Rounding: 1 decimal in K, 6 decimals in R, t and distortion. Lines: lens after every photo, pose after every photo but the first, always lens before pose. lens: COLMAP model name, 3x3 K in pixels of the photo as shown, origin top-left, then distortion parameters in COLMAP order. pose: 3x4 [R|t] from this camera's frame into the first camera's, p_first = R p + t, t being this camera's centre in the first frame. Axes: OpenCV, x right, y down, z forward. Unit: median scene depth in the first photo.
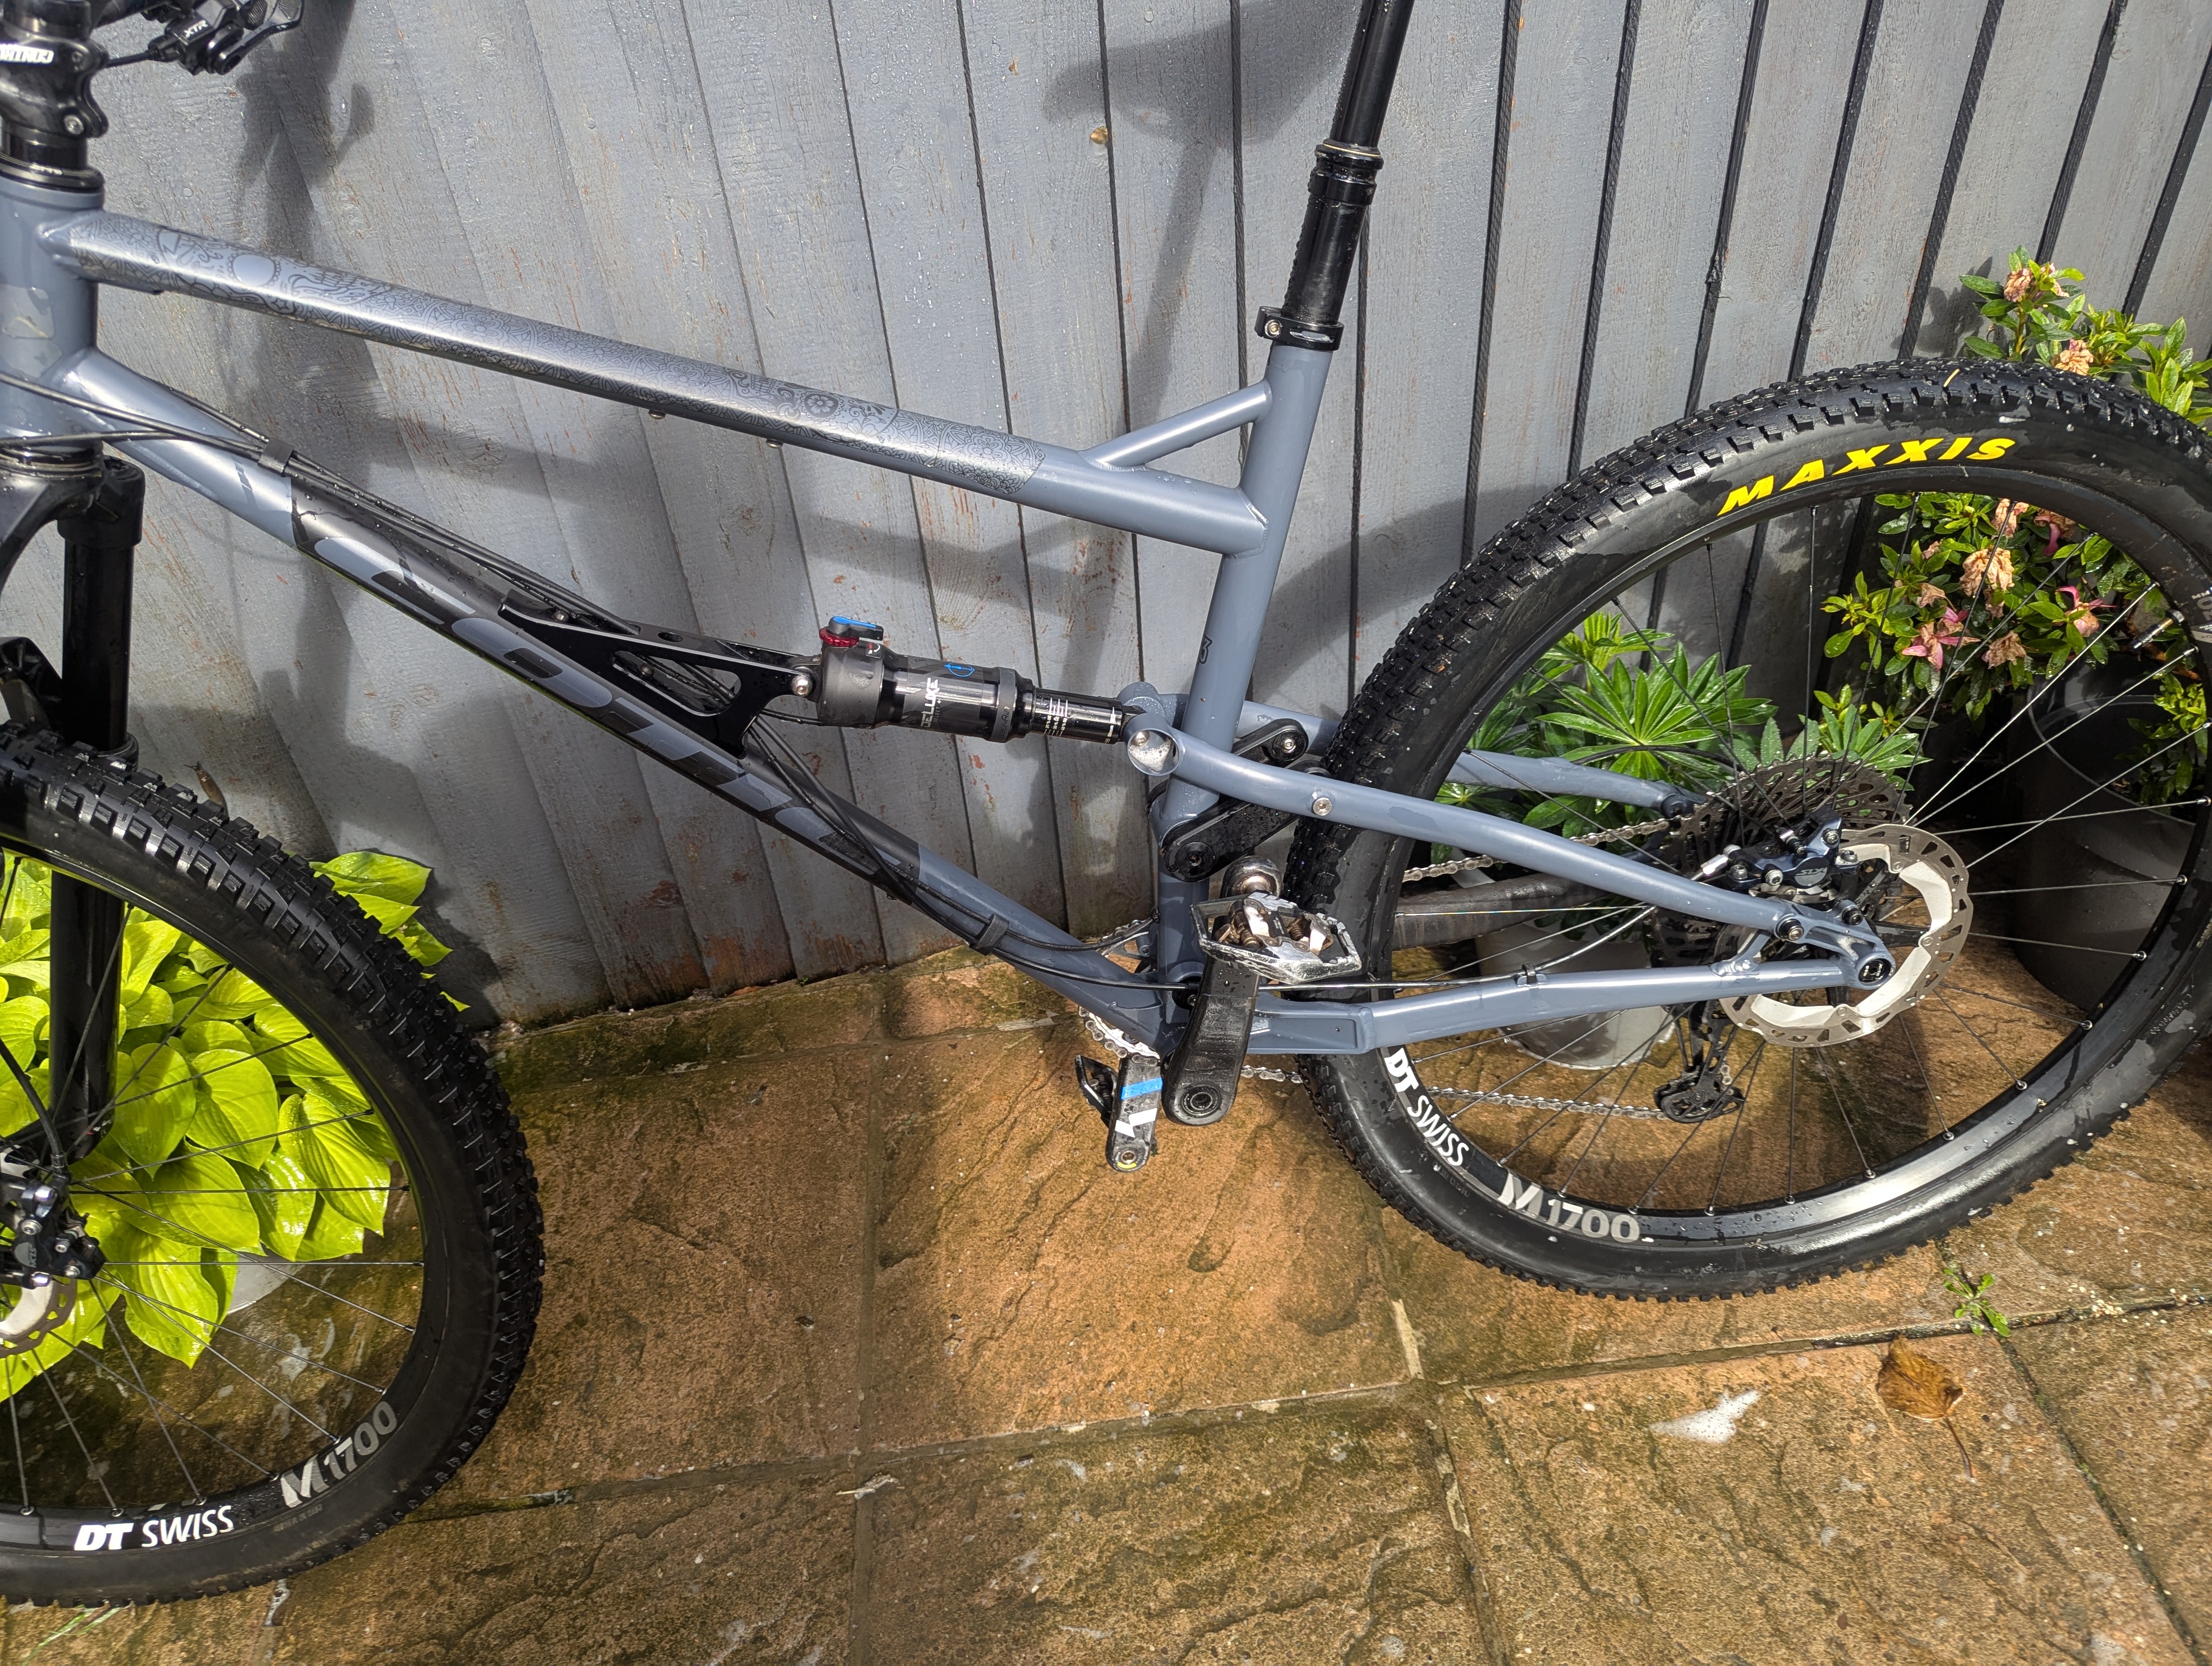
lens RADIAL K [[1603.1, 0, 1103.1], [0, 1603.1, 815.1], [0, 0, 1]] dist [0.036383, -0.035324]
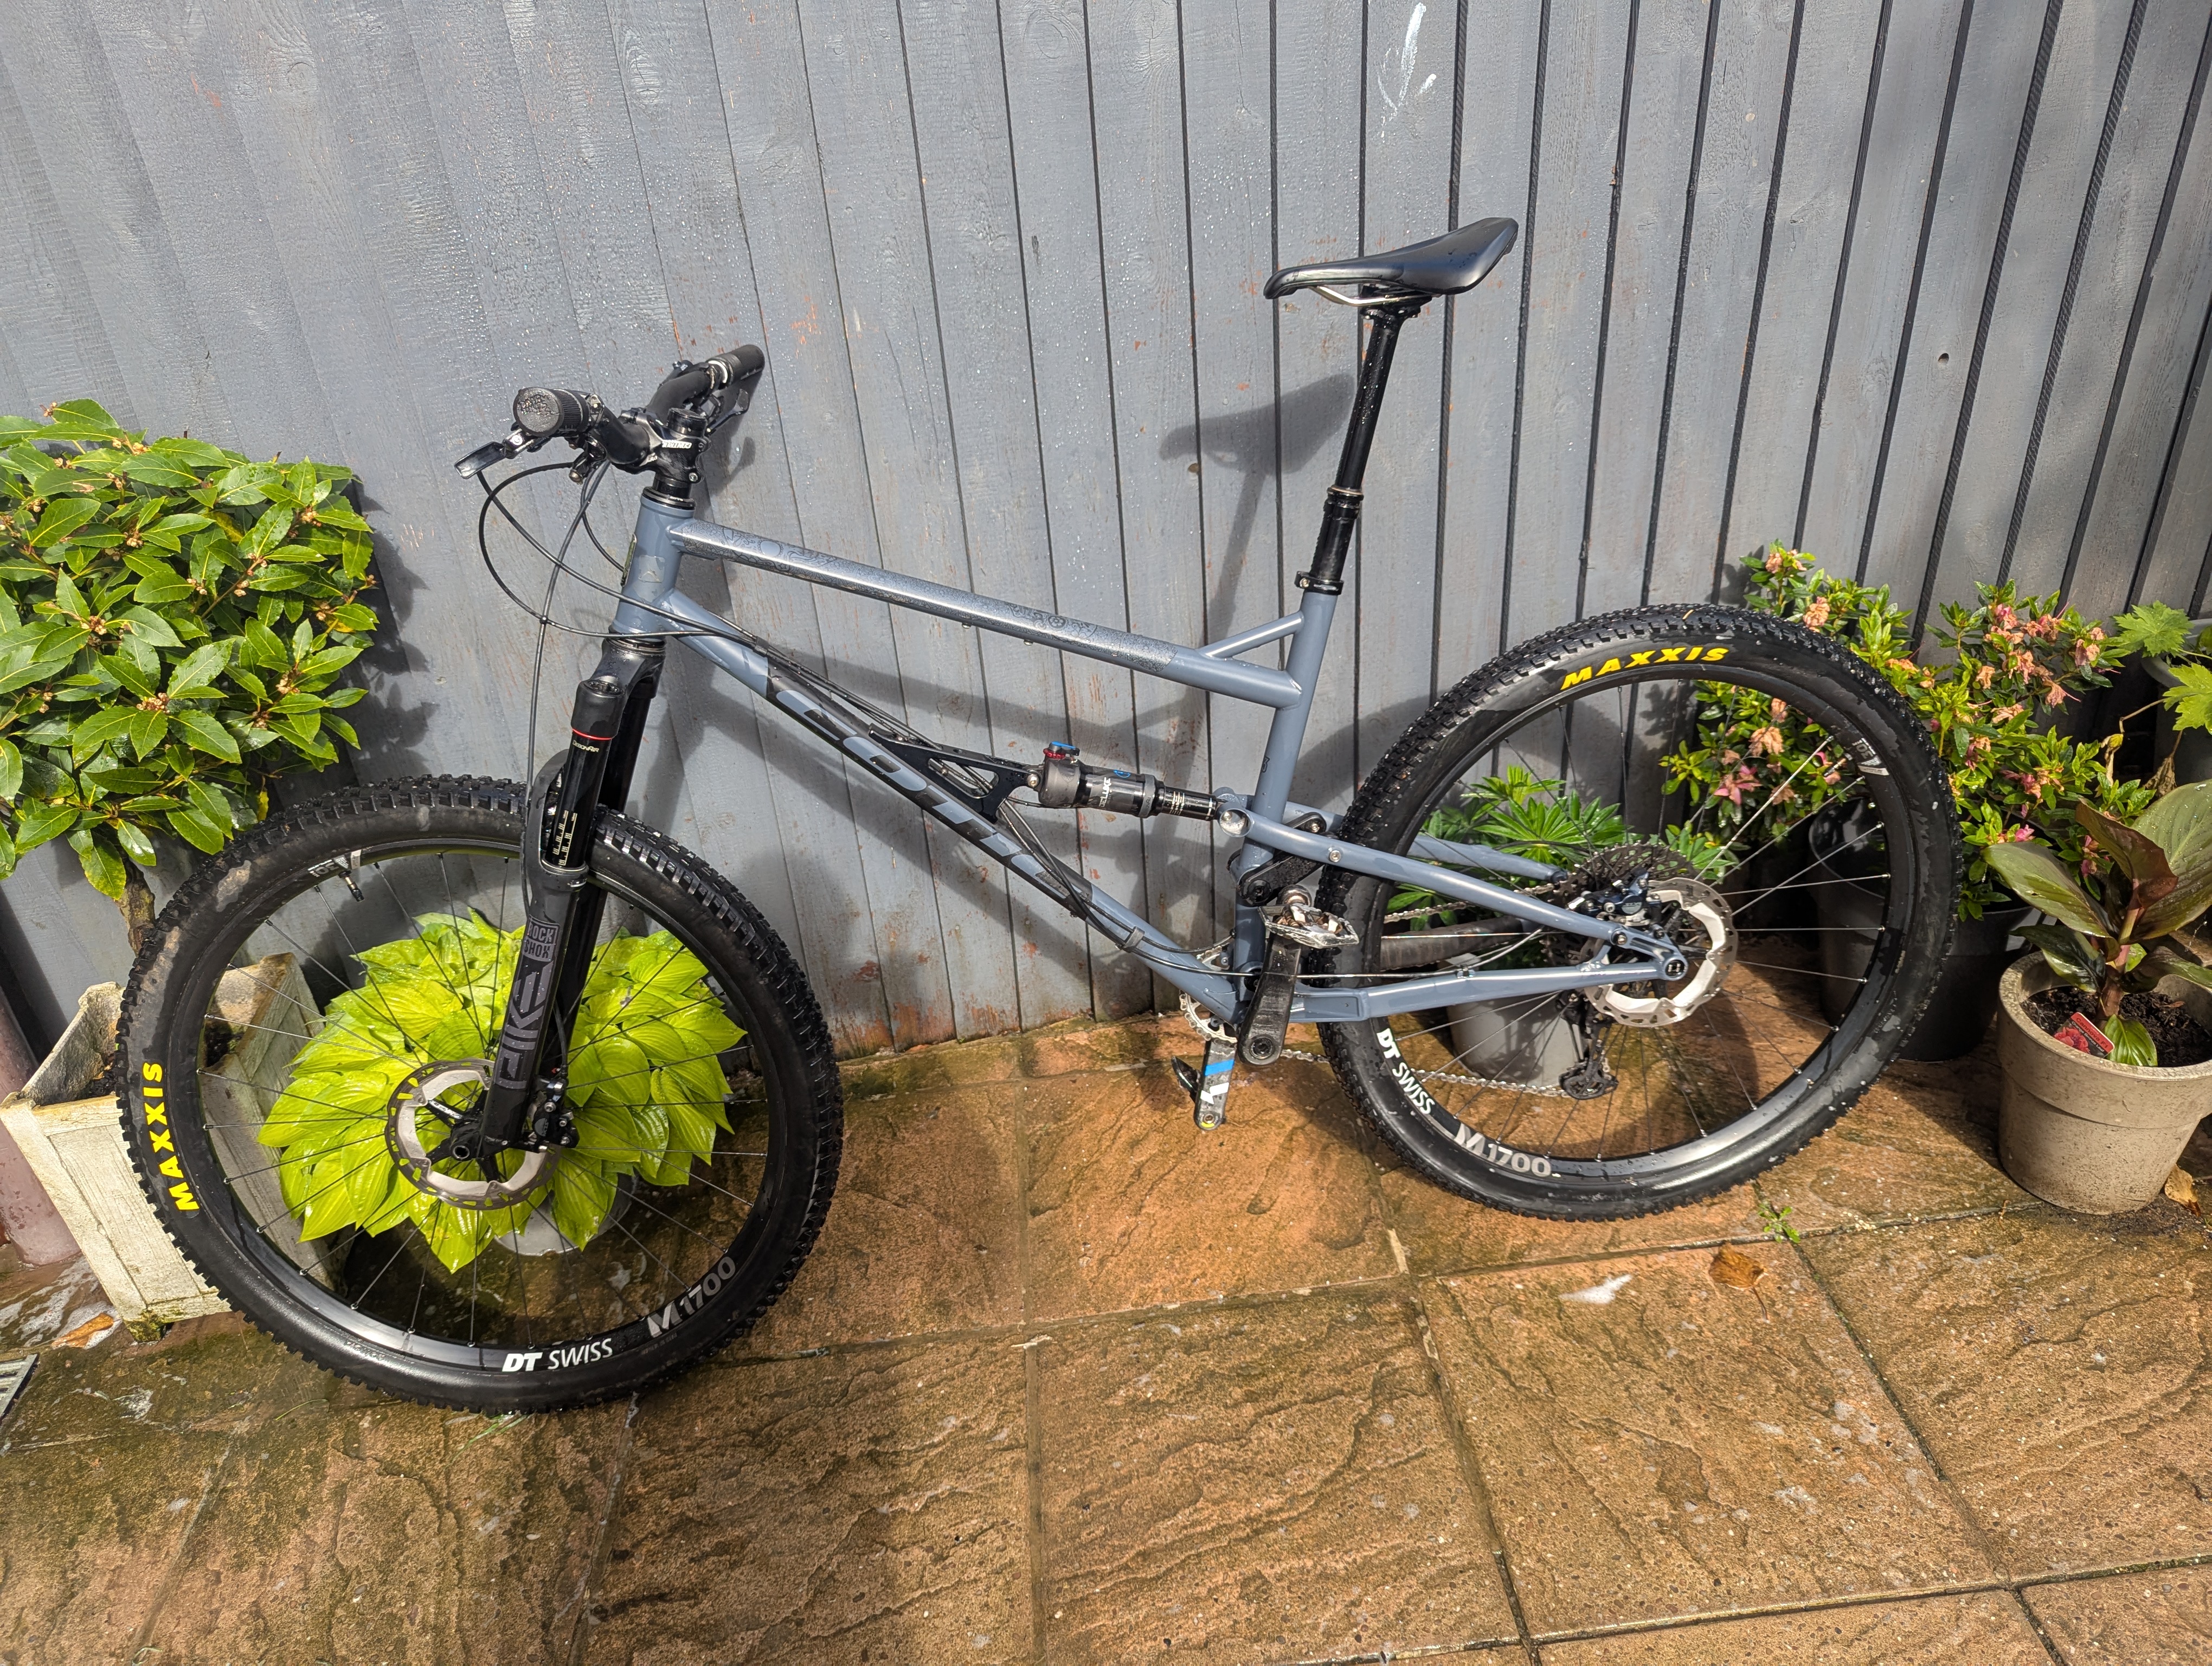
lens RADIAL K [[1603.1, 0, 1129.6], [0, 1603.1, 821.0], [0, 0, 1]] dist [0.036383, -0.035324]
pose [[0.999943, 0.009402, 0.005074, -0.068119], [-0.008542, 0.988817, -0.148887, 0.161665], [-0.006417, 0.148835, 0.988841, -0.517230]]
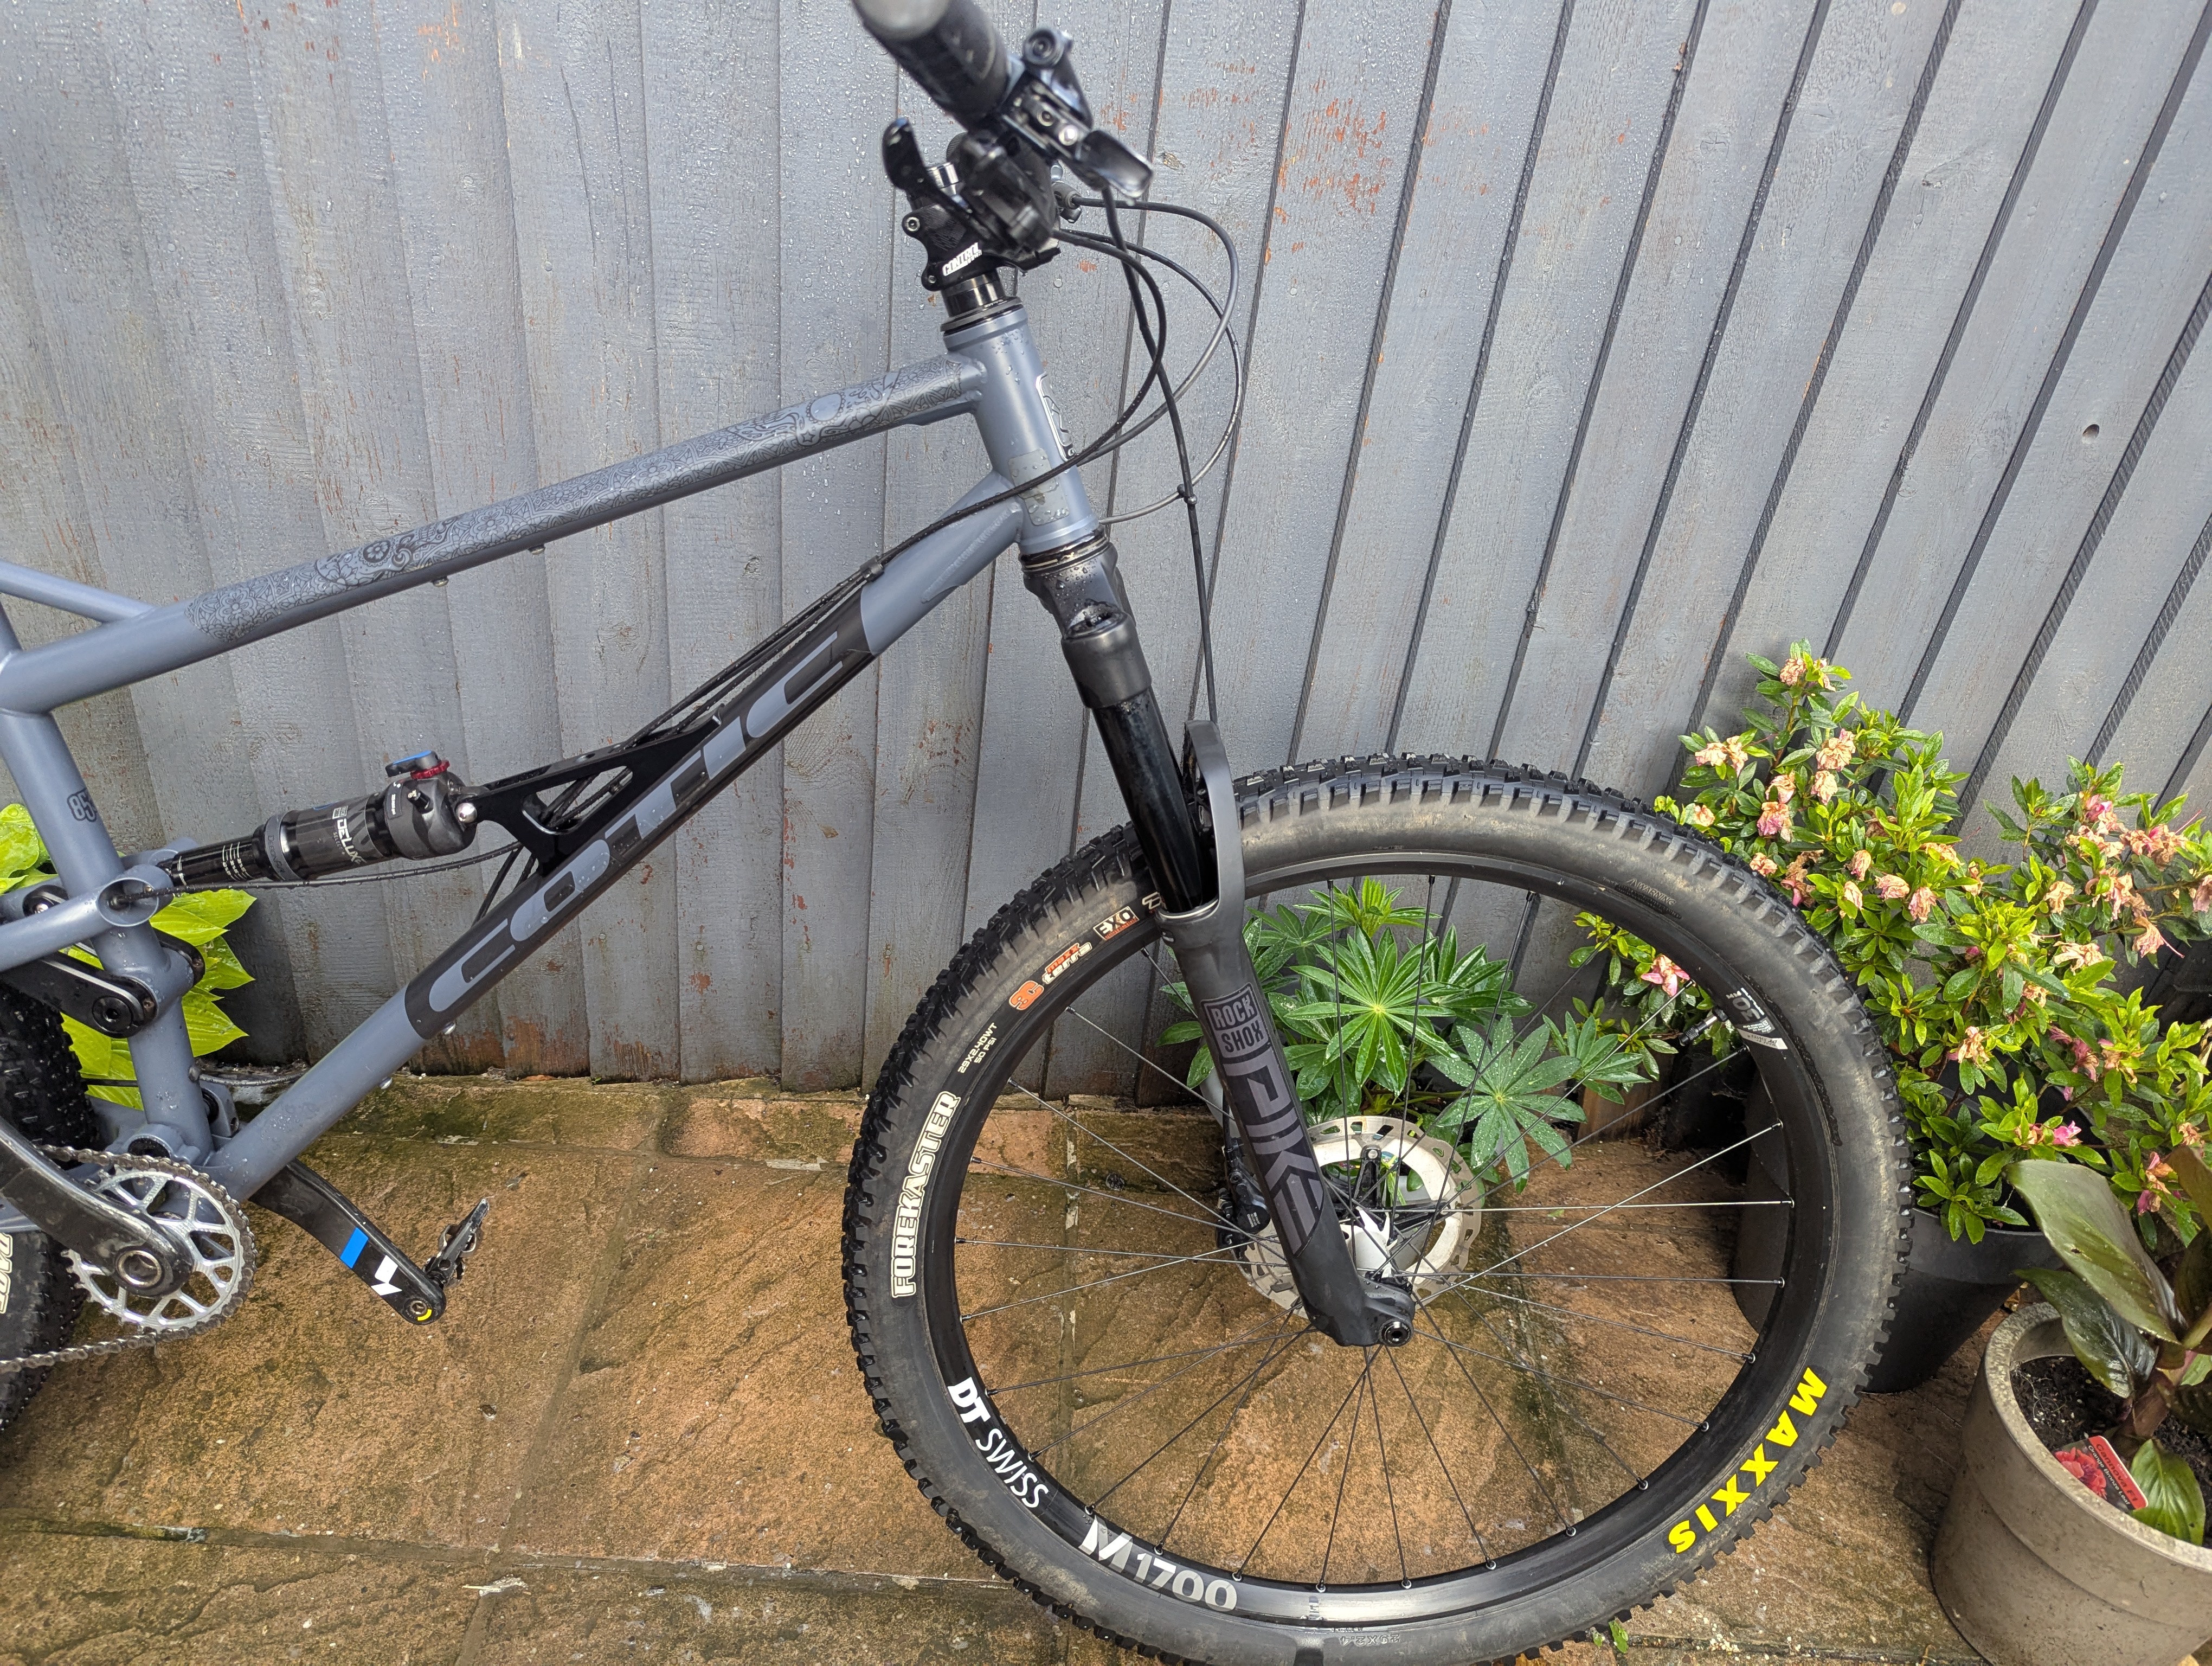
lens RADIAL K [[1603.1, 0, 1110.6], [0, 1603.1, 810.3], [0, 0, 1]] dist [0.036383, -0.035324]
pose [[0.978631, 0.205138, 0.014148, 0.113462], [-0.201873, 0.971581, -0.123602, -0.004304], [-0.039101, 0.118104, 0.992231, -0.068100]]
